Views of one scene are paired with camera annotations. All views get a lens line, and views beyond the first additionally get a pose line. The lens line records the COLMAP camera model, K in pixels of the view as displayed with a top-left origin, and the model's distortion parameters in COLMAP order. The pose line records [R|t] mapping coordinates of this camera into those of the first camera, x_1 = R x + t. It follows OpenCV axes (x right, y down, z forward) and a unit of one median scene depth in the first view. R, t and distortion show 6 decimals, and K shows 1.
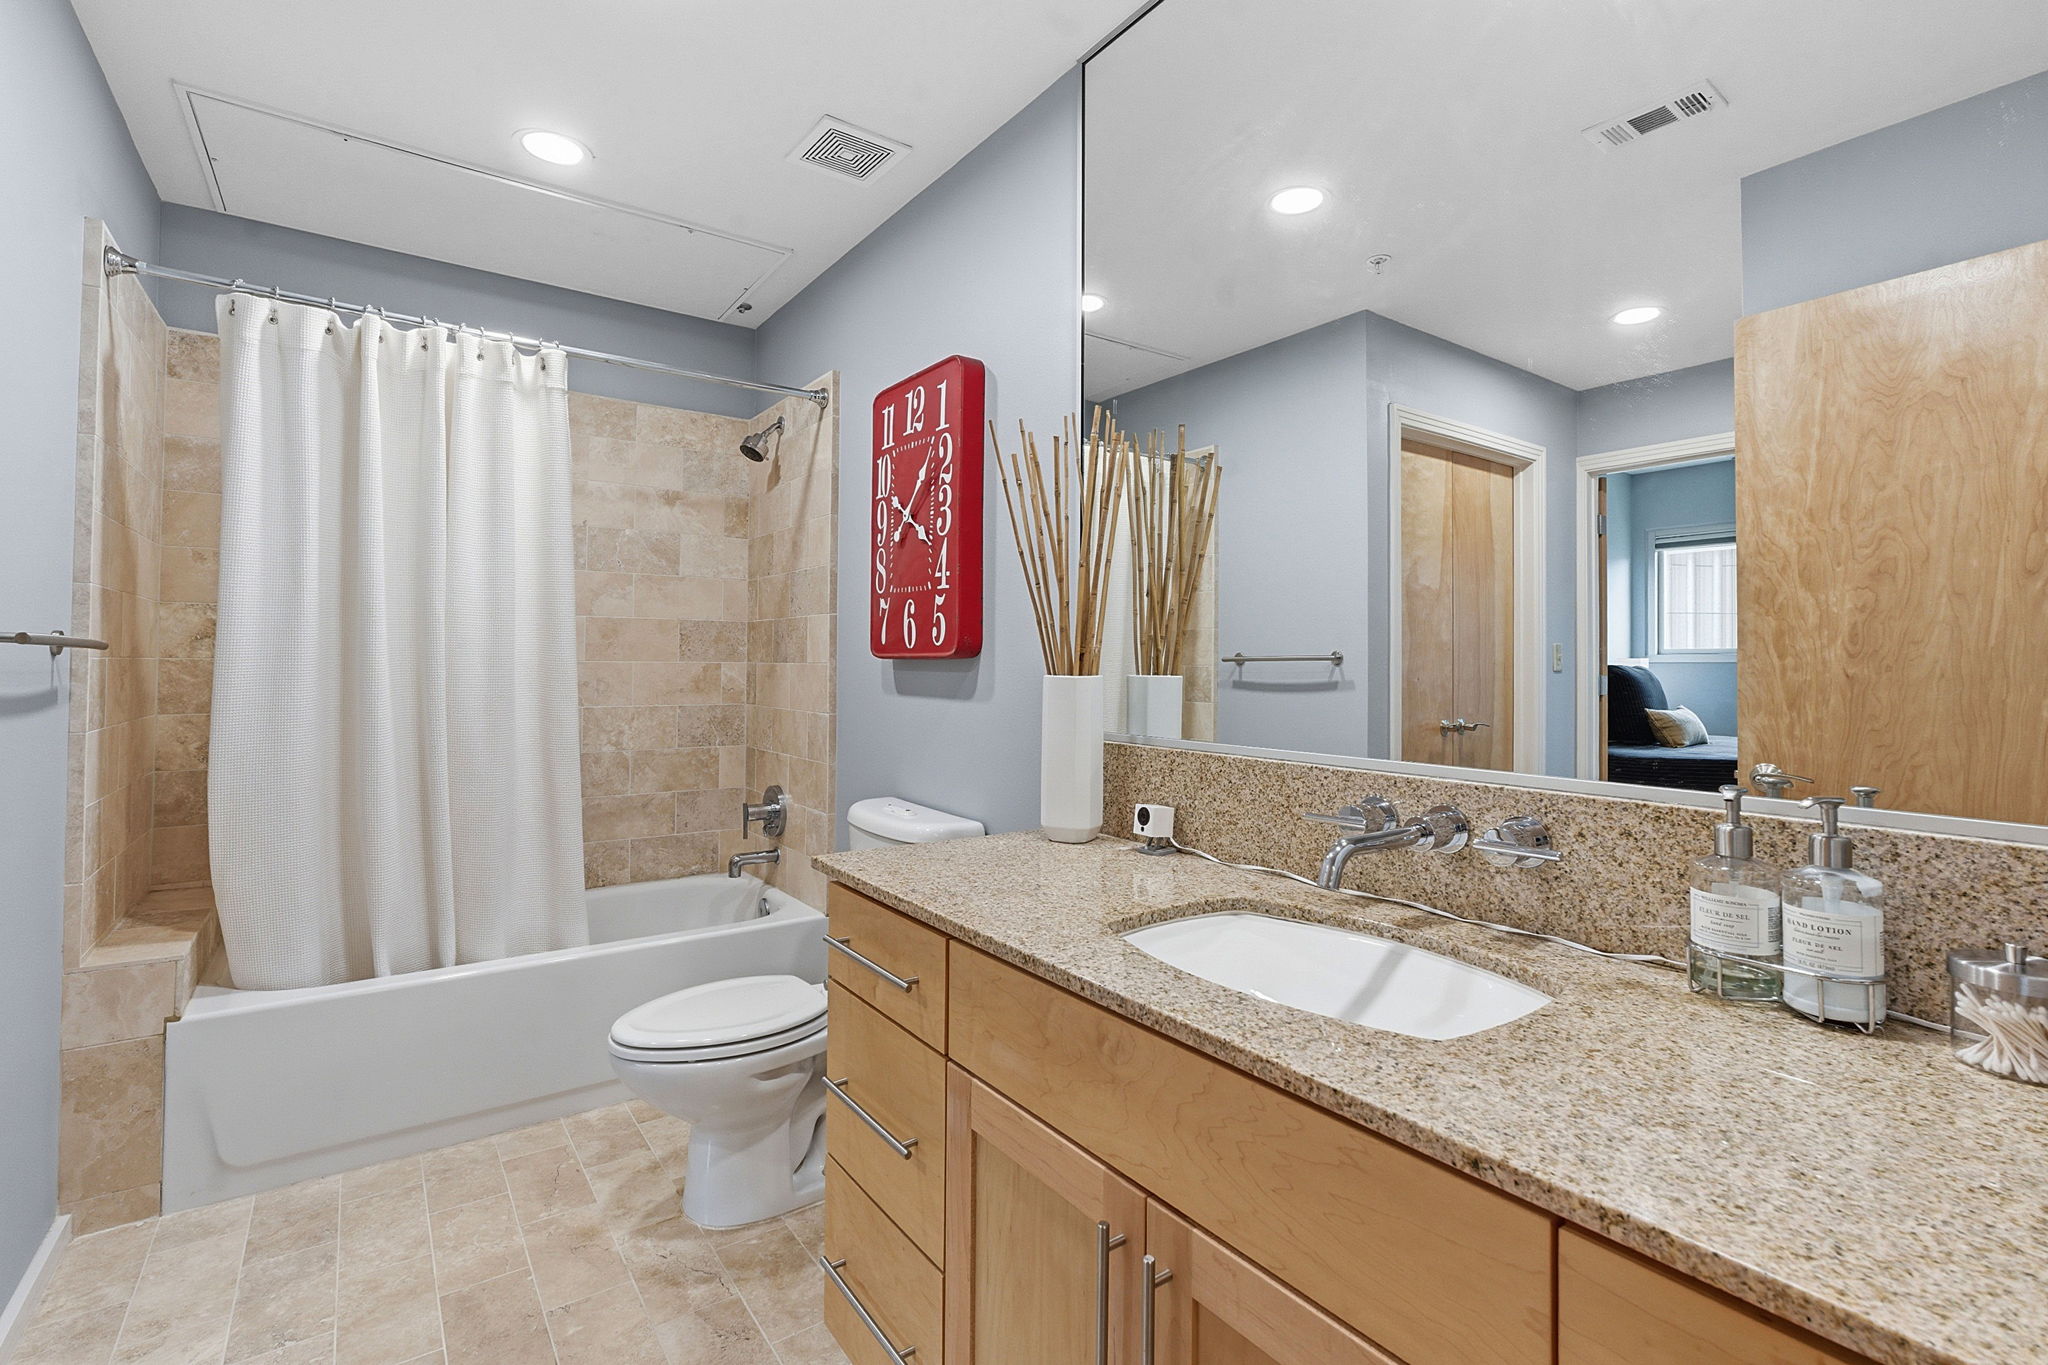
lens RADIAL K [[928.4, 0, 996.4], [0, 928.4, 645.8], [0, 0, 1]] dist [-0.016882, 0.006103]
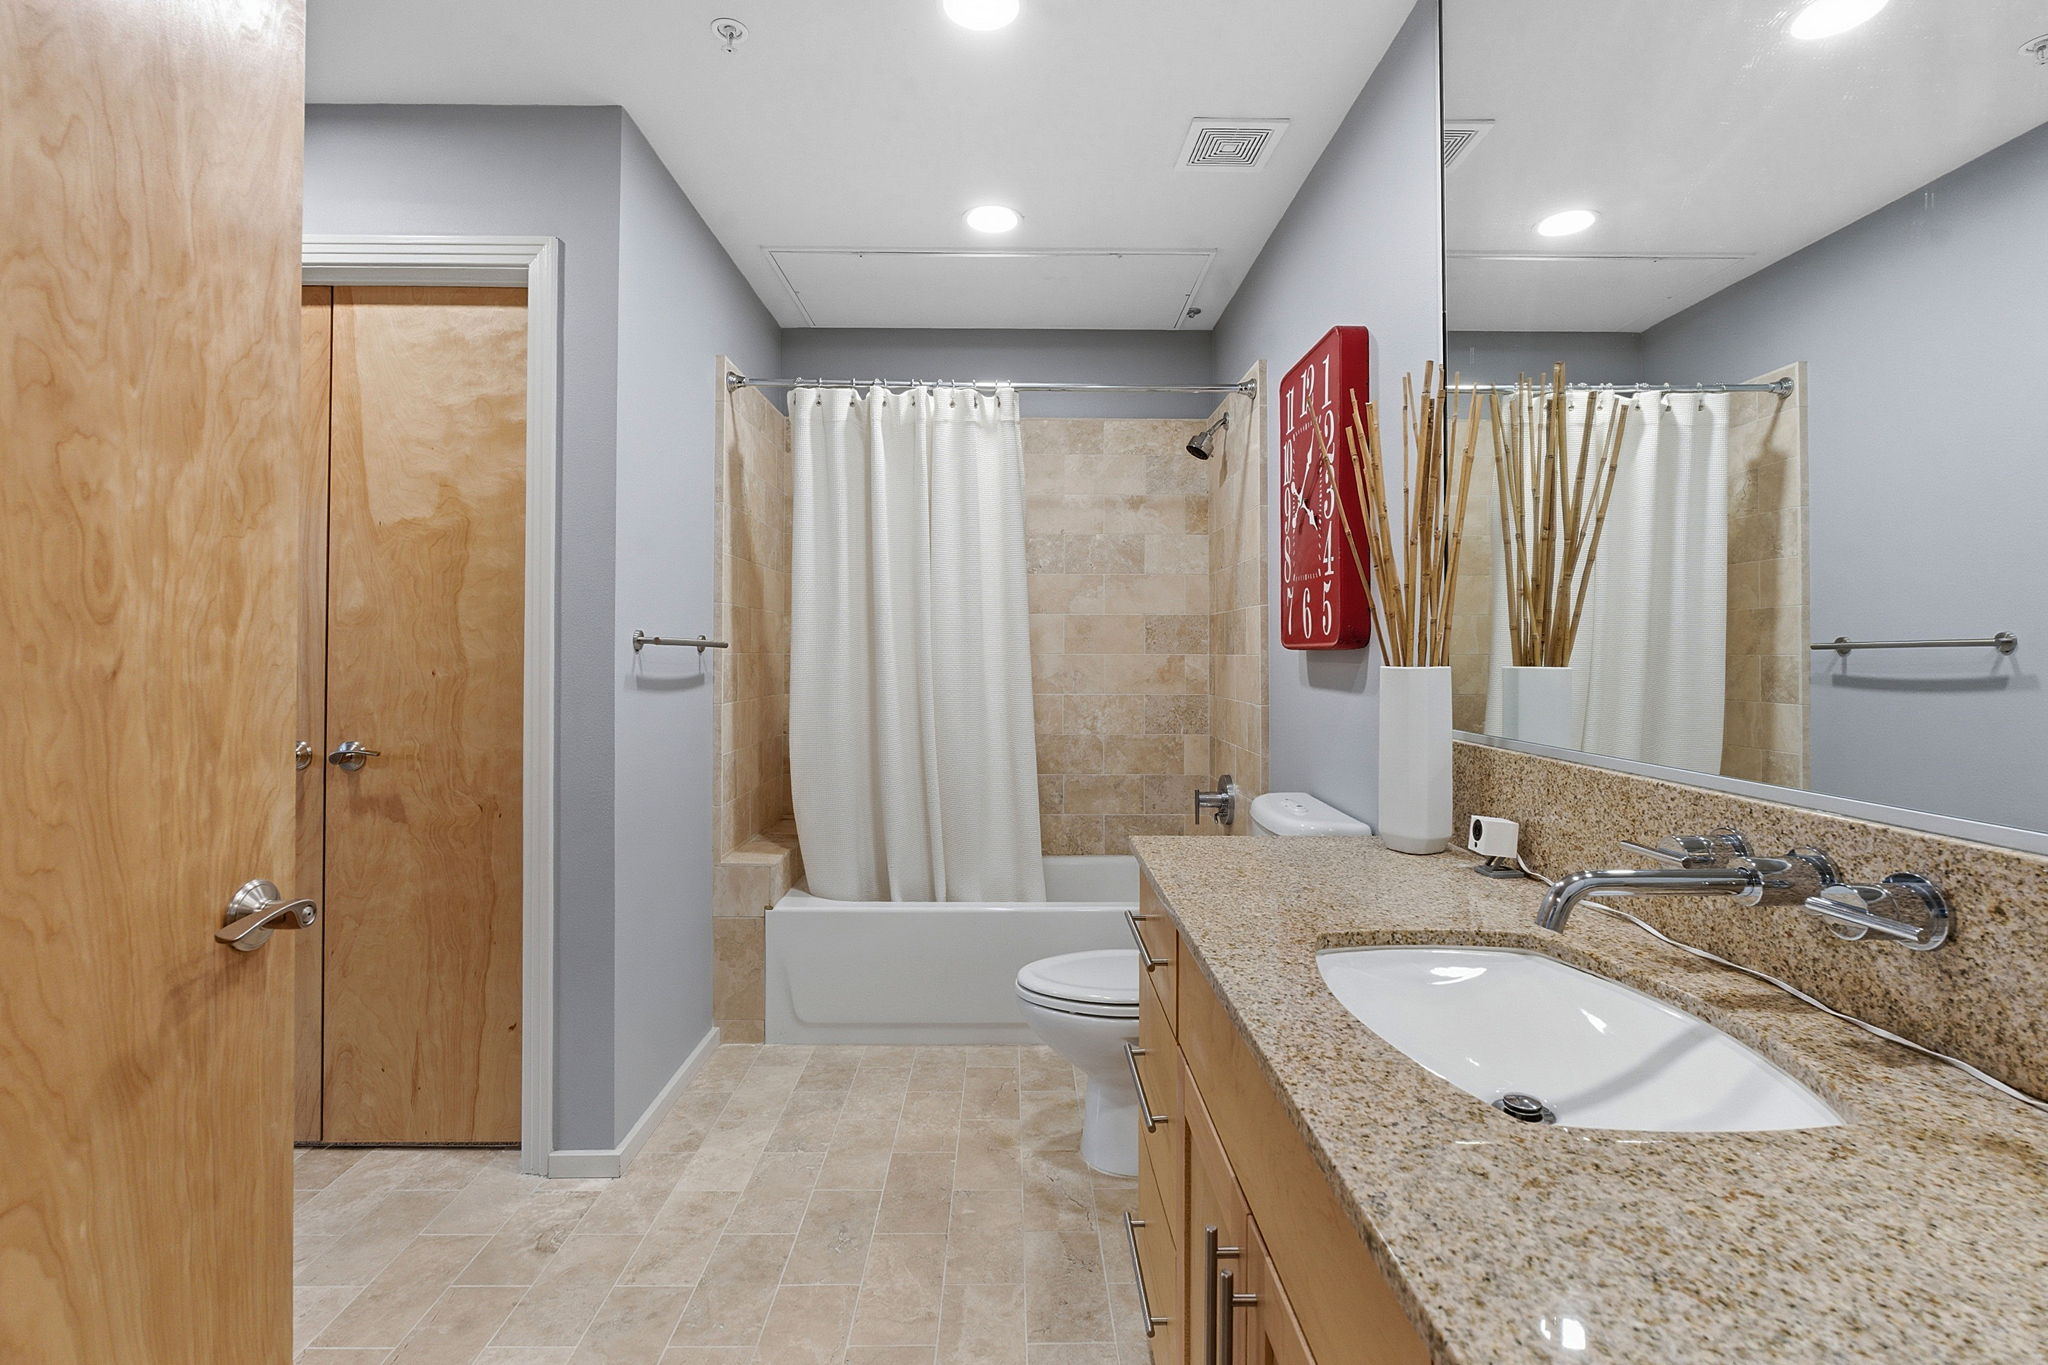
lens RADIAL K [[928.4, 0, 1002.5], [0, 928.4, 642.1], [0, 0, 1]] dist [-0.016882, 0.006103]
pose [[0.820077, -0.013206, -0.572101, 0.209132], [0.015489, 0.999880, -0.000878, 0.002506], [0.572043, -0.008141, 0.820183, 0.033774]]
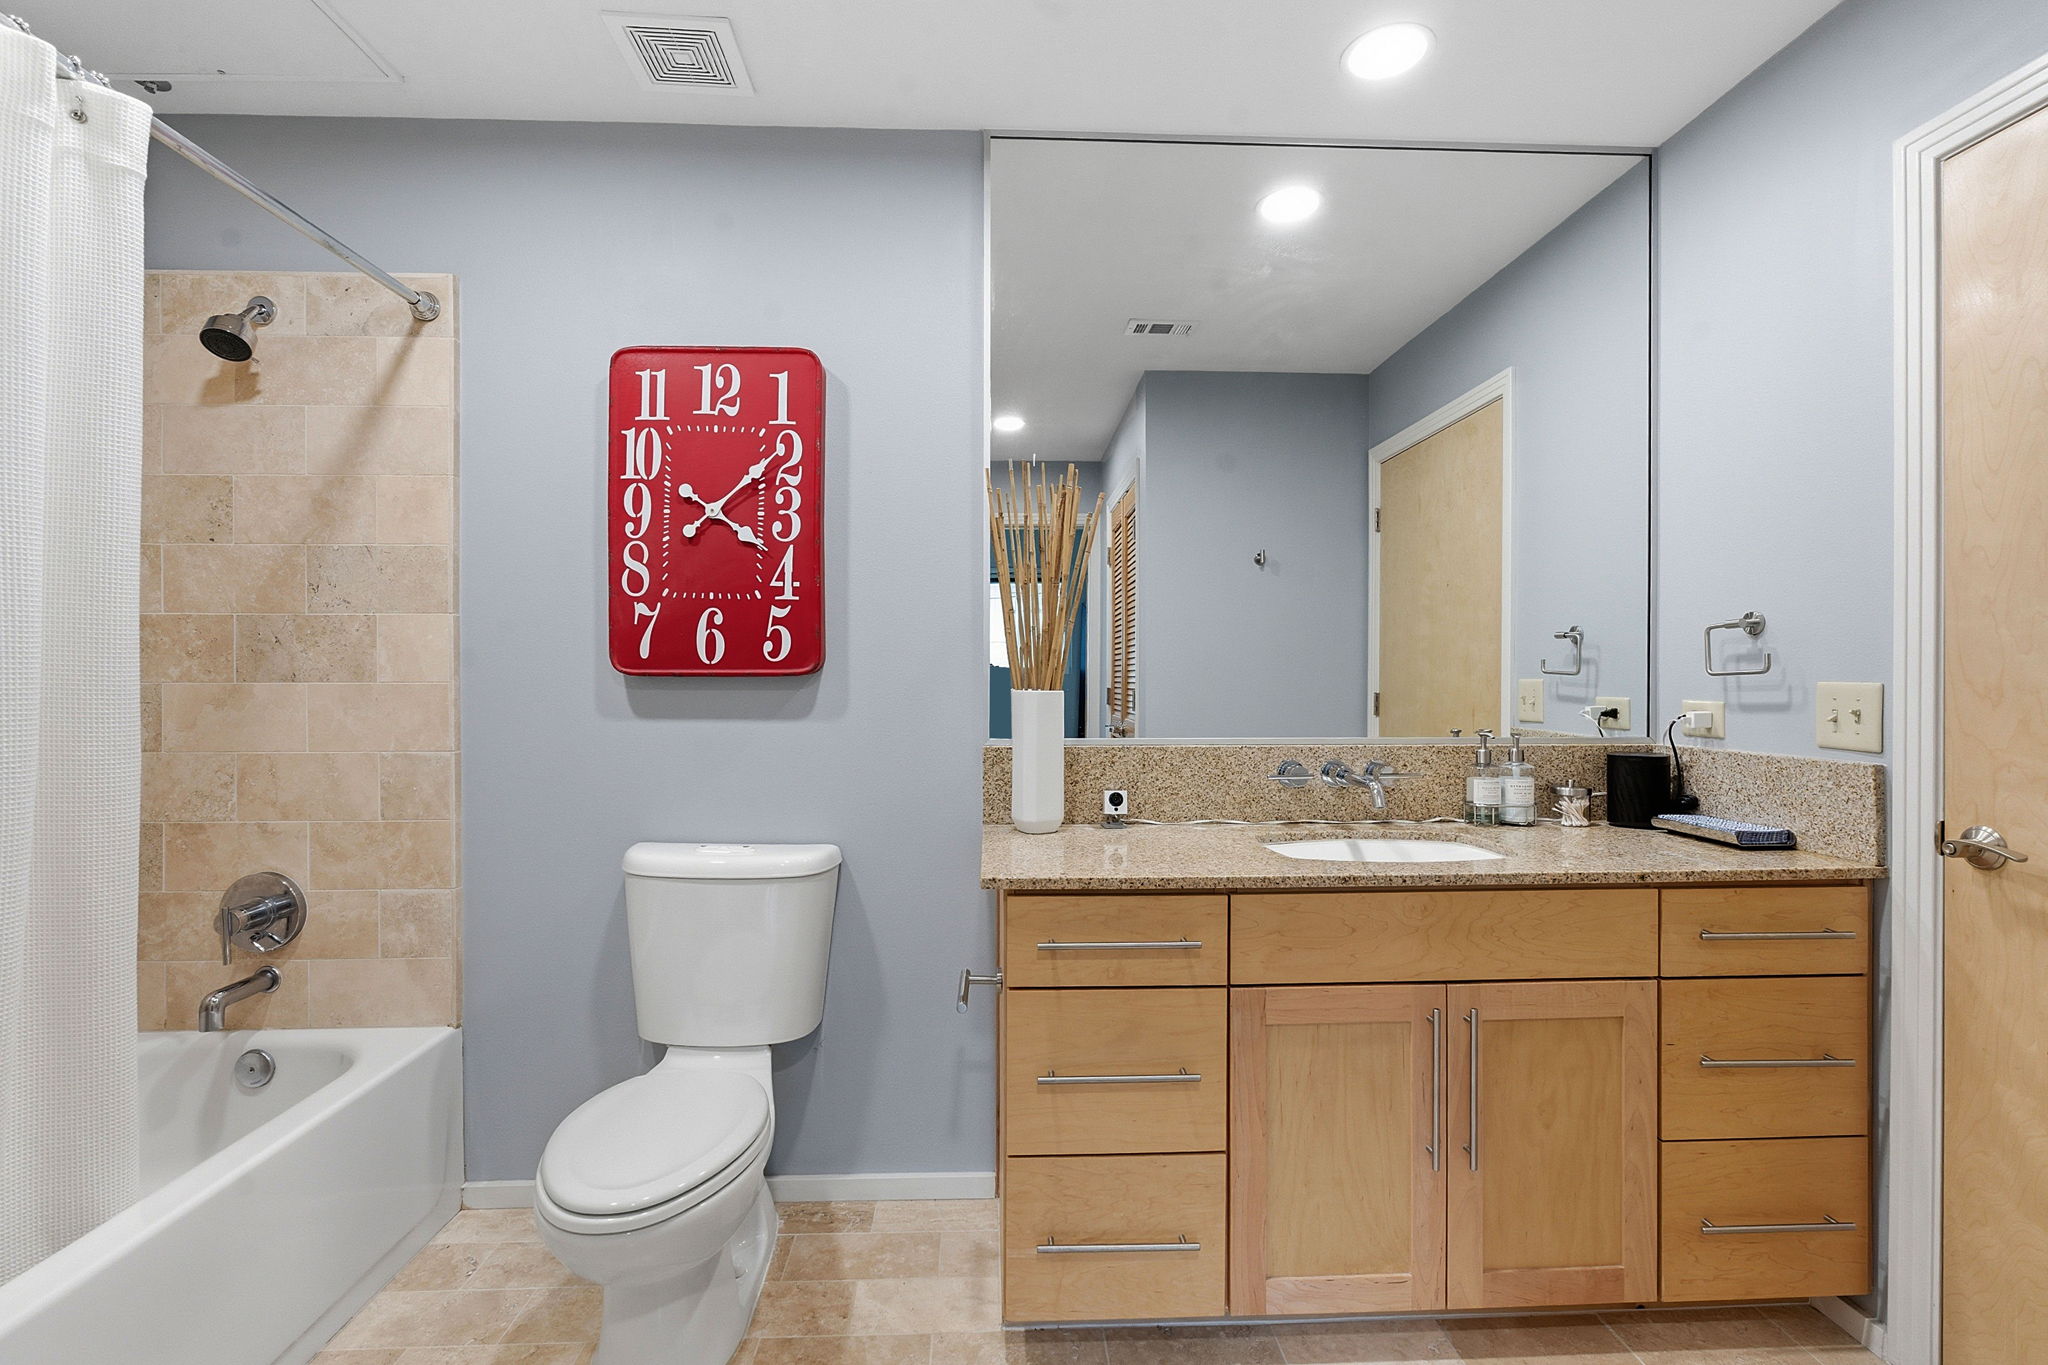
lens RADIAL K [[928.4, 0, 1020.4], [0, 928.4, 688.3], [0, 0, 1]] dist [-0.016882, 0.006103]
pose [[0.538660, -0.016143, 0.842368, -0.709326], [-0.011359, 0.999586, 0.026419, -0.000753], [-0.842446, -0.023799, 0.538254, 0.307836]]
